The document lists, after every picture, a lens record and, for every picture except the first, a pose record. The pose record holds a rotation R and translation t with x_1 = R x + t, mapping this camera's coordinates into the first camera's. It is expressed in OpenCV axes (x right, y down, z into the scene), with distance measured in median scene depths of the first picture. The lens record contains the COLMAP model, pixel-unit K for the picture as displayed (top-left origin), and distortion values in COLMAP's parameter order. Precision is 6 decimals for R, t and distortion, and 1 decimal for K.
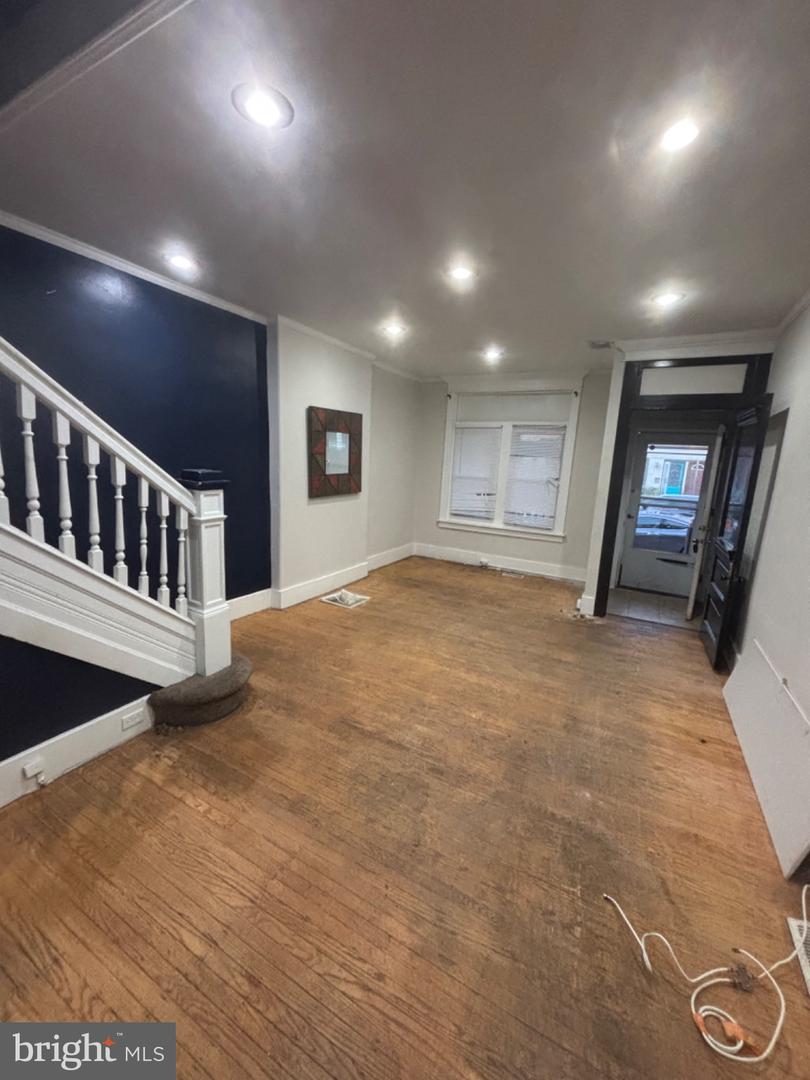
lens RADIAL K [[438.4, 0, 405.9], [0, 438.4, 539.2], [0, 0, 1]] dist [0.002957, 0.000322]
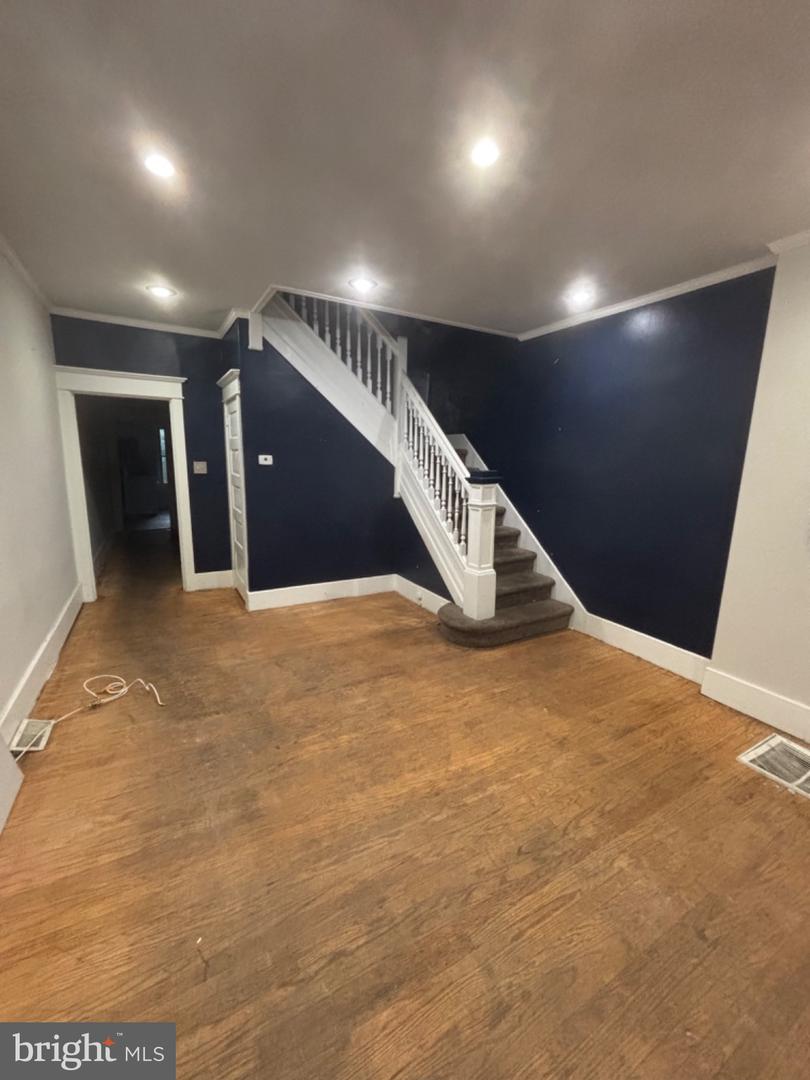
lens RADIAL K [[438.4, 0, 407.8], [0, 438.4, 535.7], [0, 0, 1]] dist [0.002957, 0.000322]
pose [[-0.524271, 0.090263, -0.846754, 0.823506], [-0.209462, 0.950146, 0.230973, -0.218685], [0.825388, 0.298455, -0.479227, 1.453573]]
